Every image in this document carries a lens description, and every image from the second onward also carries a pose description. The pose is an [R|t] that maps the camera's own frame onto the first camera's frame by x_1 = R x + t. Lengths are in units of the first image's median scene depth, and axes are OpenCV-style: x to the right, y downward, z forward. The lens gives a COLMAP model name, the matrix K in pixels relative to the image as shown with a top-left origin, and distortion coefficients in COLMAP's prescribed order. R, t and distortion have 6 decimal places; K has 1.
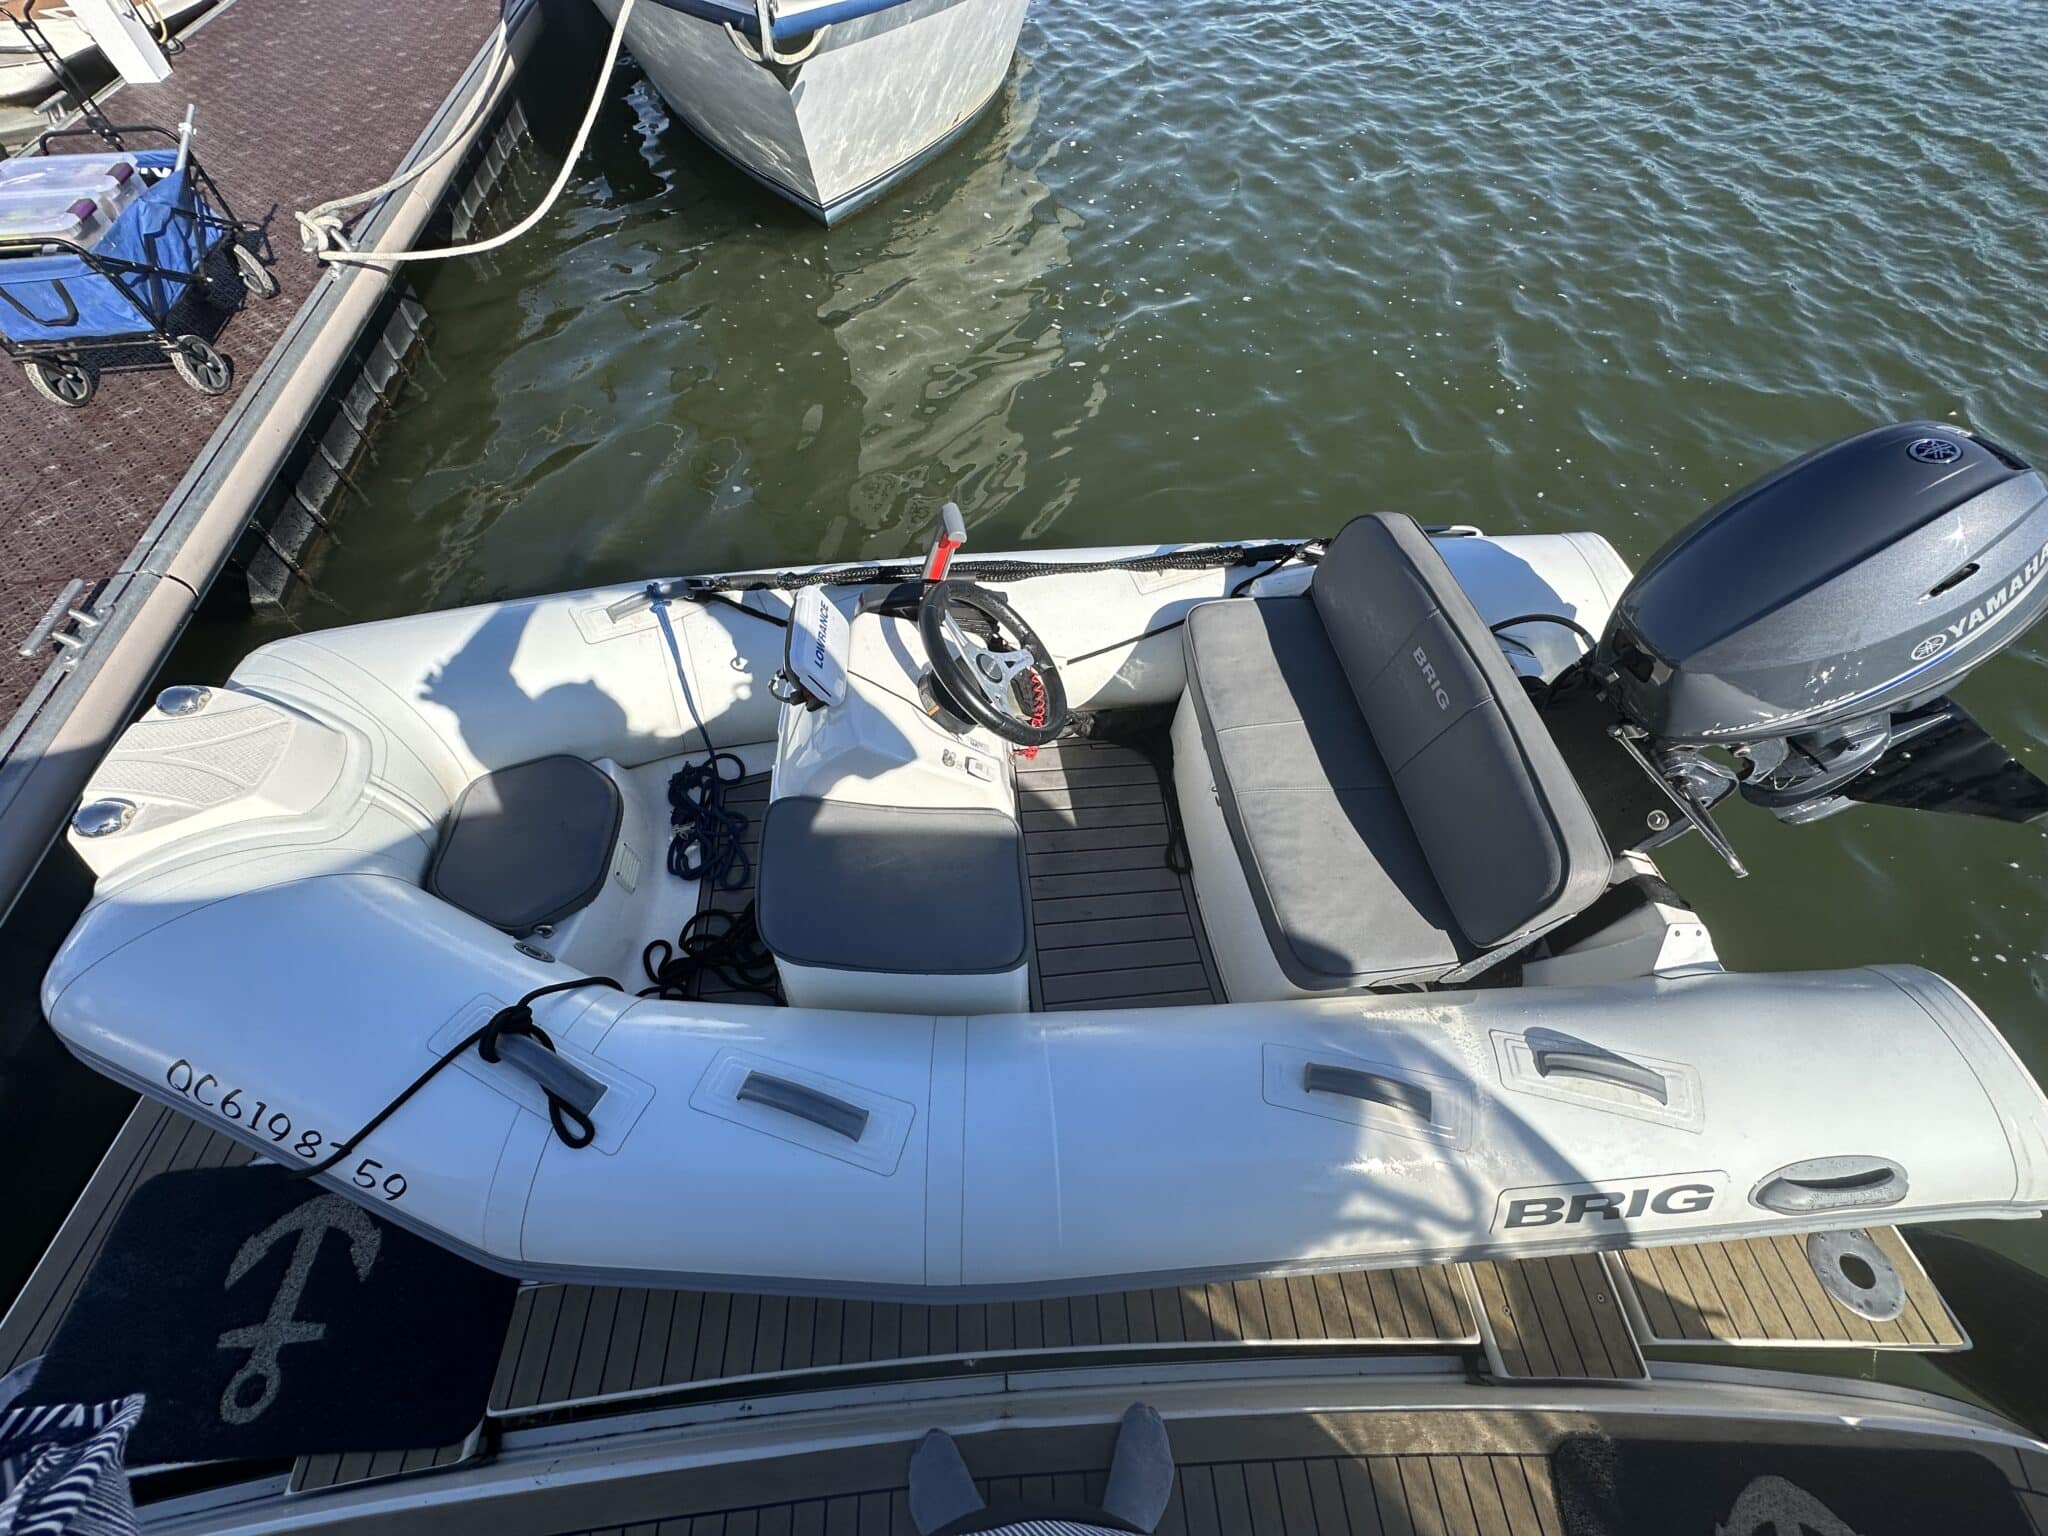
lens RADIAL K [[825.2, 0, 1024.8], [0, 825.2, 765.7], [0, 0, 1]] dist [-0.001533, -0.000023]
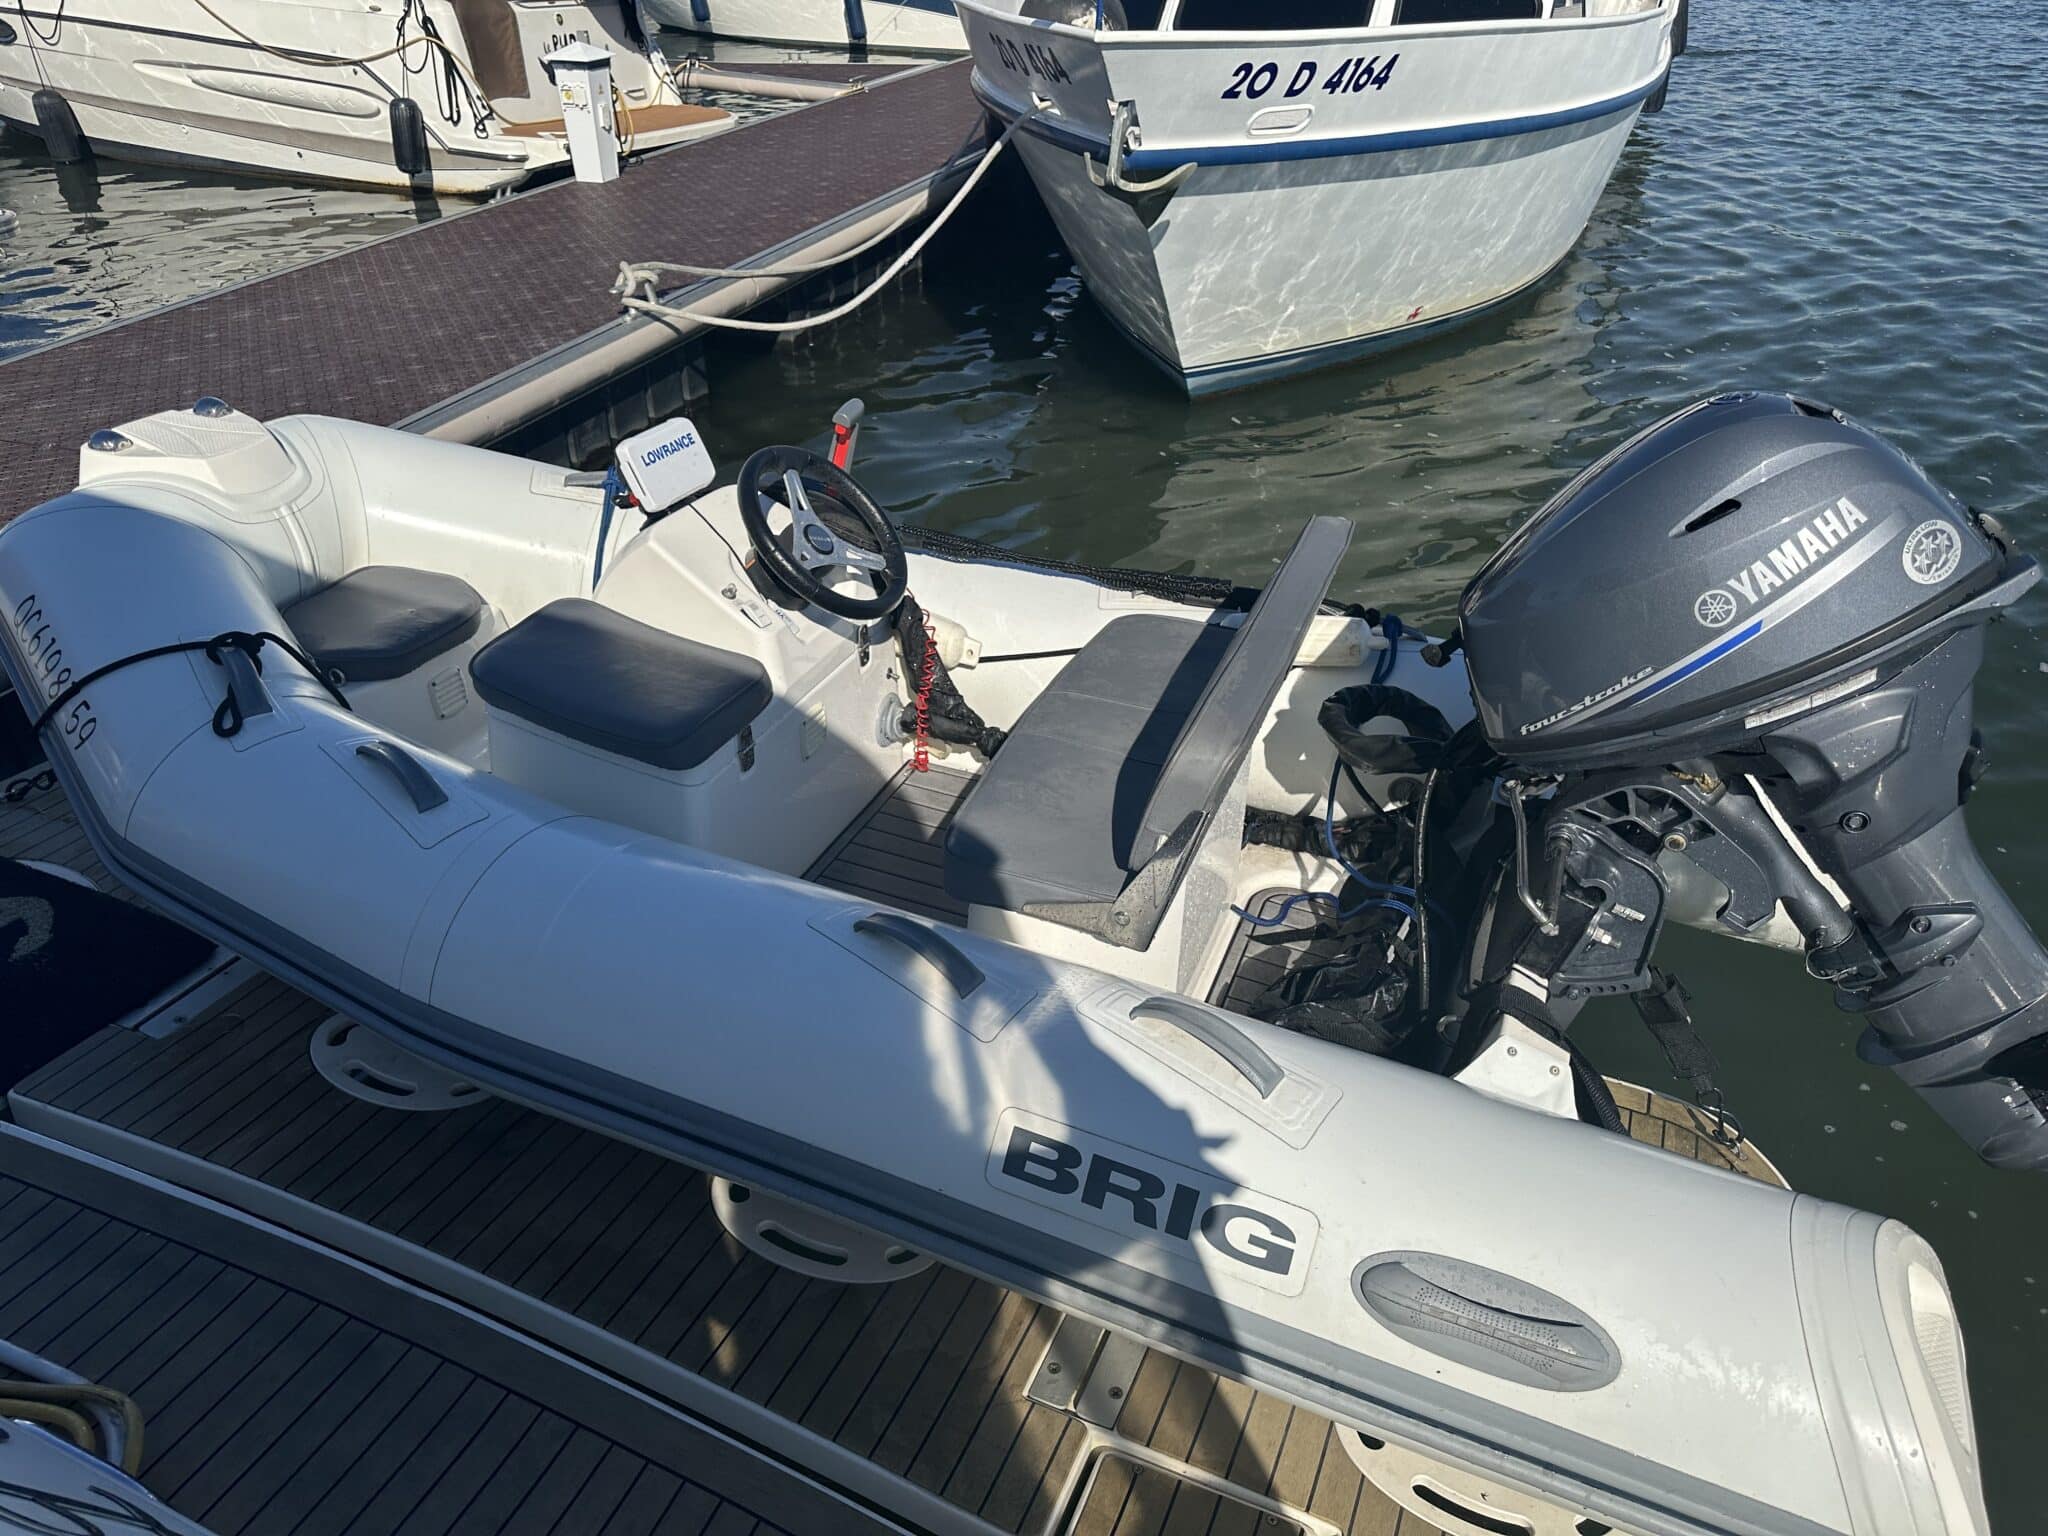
lens RADIAL K [[1432.7, 0, 1023.7], [0, 1432.7, 769.4], [0, 0, 1]] dist [-0.006750, -0.002908]
pose [[0.891924, 0.246926, -0.378813, 0.323866], [-0.376481, 0.869540, -0.319630, 0.209916], [0.250468, 0.427701, 0.868526, -0.092702]]
